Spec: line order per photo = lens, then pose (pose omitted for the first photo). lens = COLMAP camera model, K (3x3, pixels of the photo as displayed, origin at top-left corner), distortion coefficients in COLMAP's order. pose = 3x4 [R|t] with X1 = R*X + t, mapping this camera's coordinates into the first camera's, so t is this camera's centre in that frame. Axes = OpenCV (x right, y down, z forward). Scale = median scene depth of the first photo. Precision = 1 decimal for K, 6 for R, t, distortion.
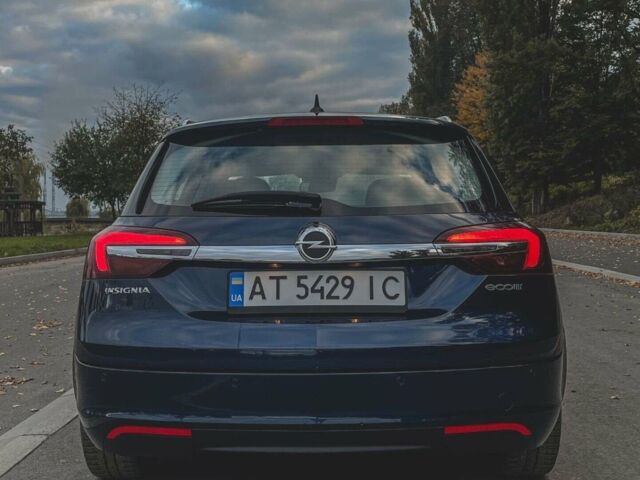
lens RADIAL K [[1064.3, 0, 320.0], [0, 1064.3, 240.0], [0, 0, 1]] dist [-0.032413, -0.065687]
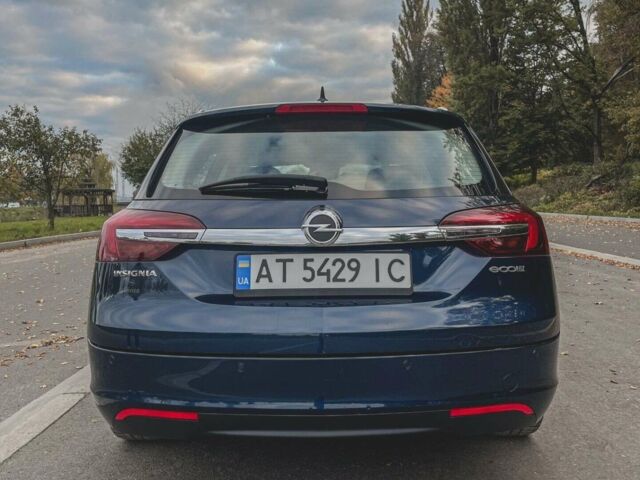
lens RADIAL K [[1117.3, 0, 320.0], [0, 1117.3, 240.0], [0, 0, 1]] dist [0.011447, 0.027809]
pose [[0.999982, -0.000974, -0.005889, 0.002327], [0.001057, 0.999900, 0.014114, 0.005904], [0.005874, -0.014120, 0.999883, -0.327179]]
